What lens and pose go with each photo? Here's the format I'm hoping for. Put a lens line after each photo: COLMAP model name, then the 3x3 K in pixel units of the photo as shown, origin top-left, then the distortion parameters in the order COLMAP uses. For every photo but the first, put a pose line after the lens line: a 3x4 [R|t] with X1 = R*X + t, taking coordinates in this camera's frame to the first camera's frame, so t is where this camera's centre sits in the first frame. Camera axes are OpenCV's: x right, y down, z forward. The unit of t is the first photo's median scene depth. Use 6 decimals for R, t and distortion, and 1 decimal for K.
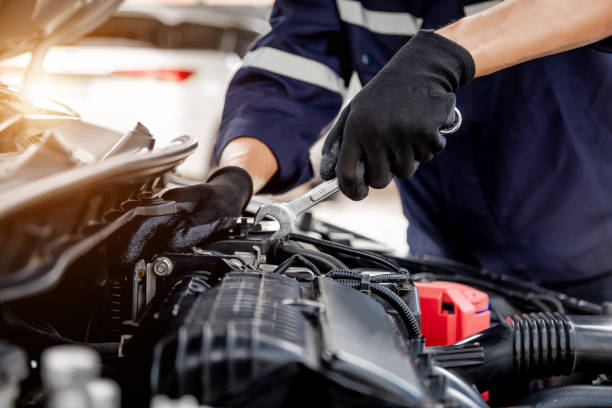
lens RADIAL K [[1143.7, 0, 308.6], [0, 1143.7, 206.7], [0, 0, 1]] dist [0.272164, 0.000000]
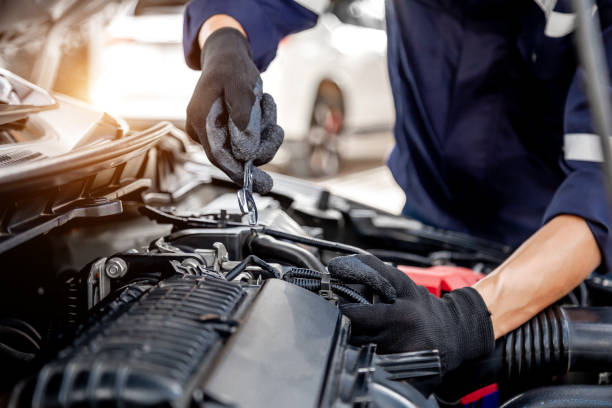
lens RADIAL K [[1105.4, 0, 308.6], [0, 1105.4, 201.2], [0, 0, 1]] dist [0.226311, 0.000000]
pose [[0.994683, -0.024483, -0.100032, 0.123018], [0.028111, 0.998991, 0.035021, -0.030233], [0.099074, -0.037647, 0.994368, 0.105801]]
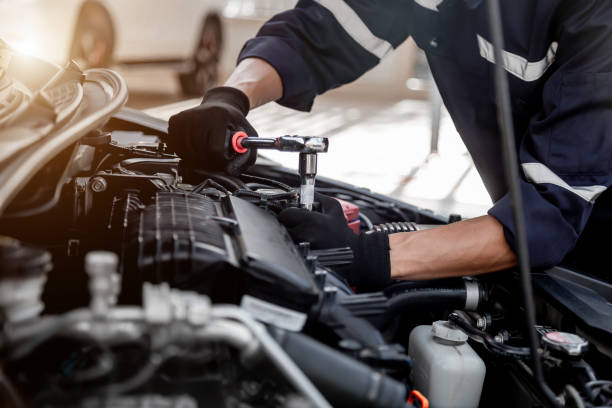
lens RADIAL K [[1217.6, 0, 305.0], [0, 1217.6, 206.3], [0, 0, 1]] dist [0.283575, 0.000000]
pose [[0.994243, 0.011507, 0.106530, -0.046563], [-0.020877, 0.995966, 0.087270, -0.043938], [-0.105096, -0.088992, 0.990472, -0.328463]]
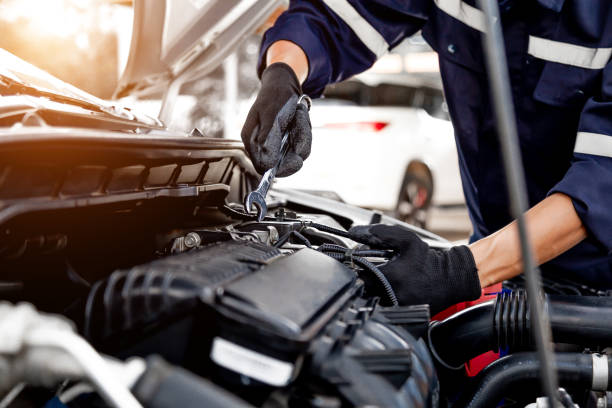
lens RADIAL K [[932.1, 0, 308.9], [0, 932.1, 201.0], [0, 0, 1]] dist [0.162415, 0.000000]
pose [[0.980031, 0.009168, -0.198632, 0.194741], [-0.016682, 0.999206, -0.036185, 0.043937], [0.198142, 0.038776, 0.979406, 0.036729]]
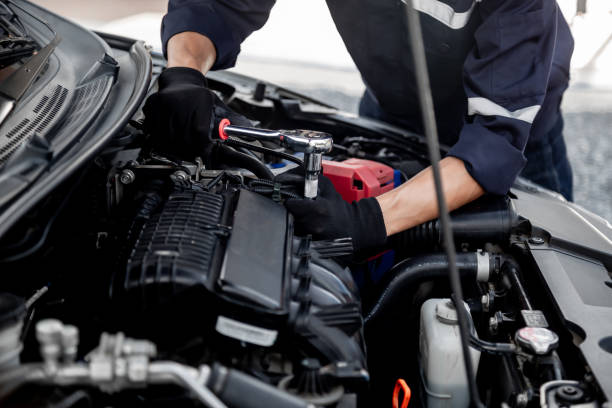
lens RADIAL K [[1211.7, 0, 306.6], [0, 1211.7, 203.3], [0, 0, 1]] dist [0.293781, 0.000000]
pose [[0.999683, -0.012835, -0.021639, 0.112937], [0.016980, 0.978863, 0.203813, -0.203682], [0.018565, -0.204116, 0.978771, -0.397571]]
